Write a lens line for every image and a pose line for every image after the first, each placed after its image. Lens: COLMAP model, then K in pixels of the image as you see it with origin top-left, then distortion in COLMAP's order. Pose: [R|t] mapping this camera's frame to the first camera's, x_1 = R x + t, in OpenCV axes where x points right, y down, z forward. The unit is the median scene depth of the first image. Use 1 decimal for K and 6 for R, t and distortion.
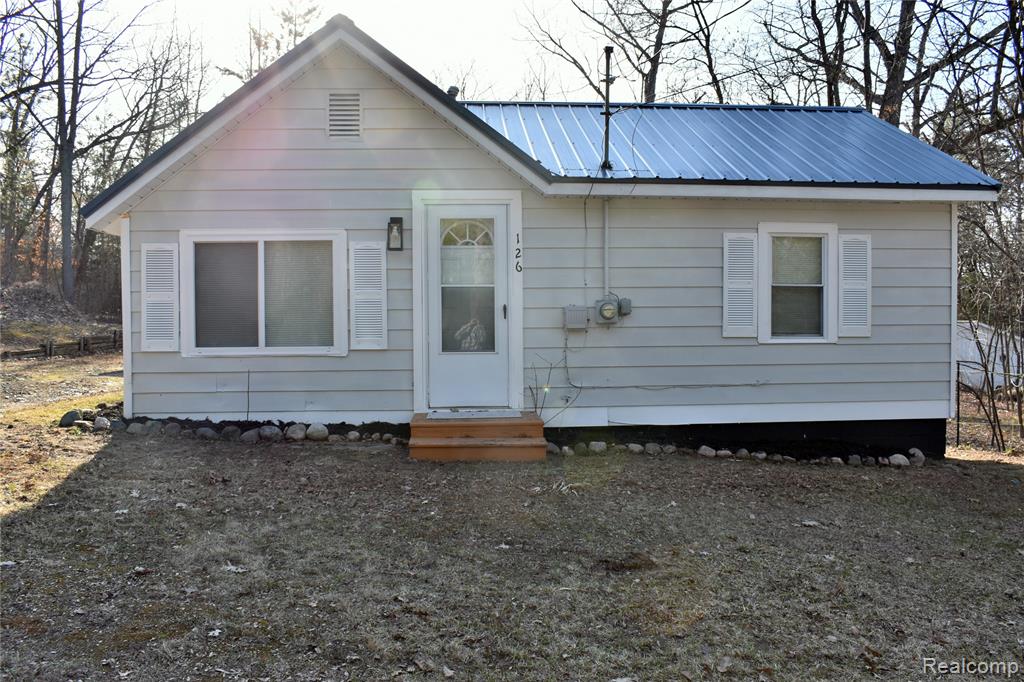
lens RADIAL K [[846.9, 0, 512.0], [0, 846.9, 341.0], [0, 0, 1]] dist [-0.054817, -0.002100]
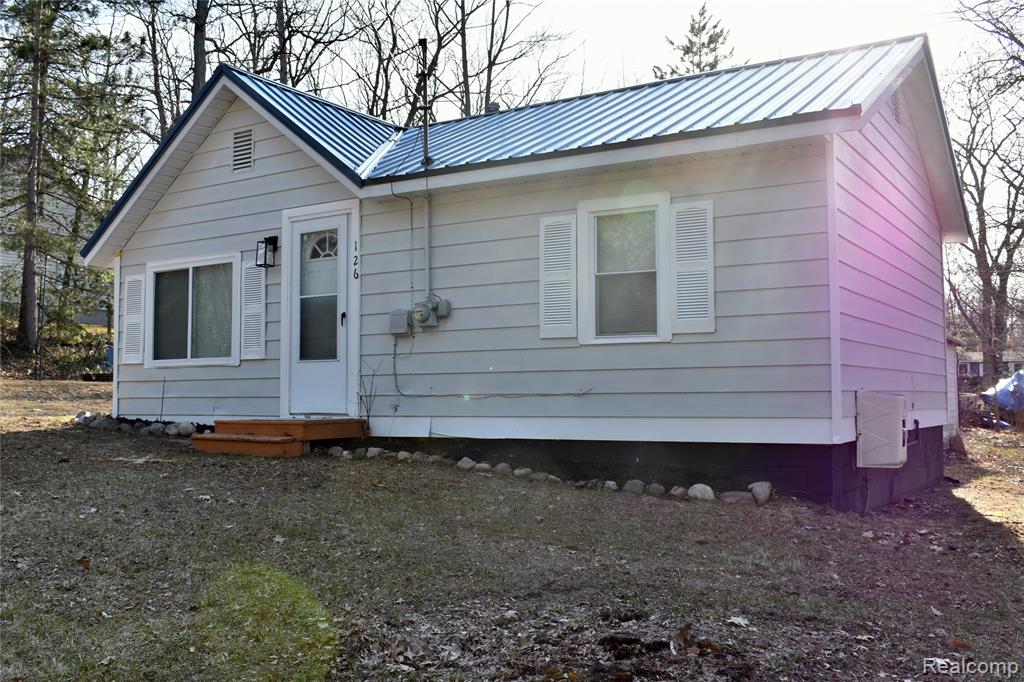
lens RADIAL K [[957.8, 0, 512.0], [0, 957.8, 341.0], [0, 0, 1]] dist [-0.005024, -0.001104]
pose [[0.809813, -0.031448, -0.585844, 0.819280], [-0.013630, 0.997284, -0.072375, 0.071058], [0.586530, 0.066595, 0.807185, 0.198584]]
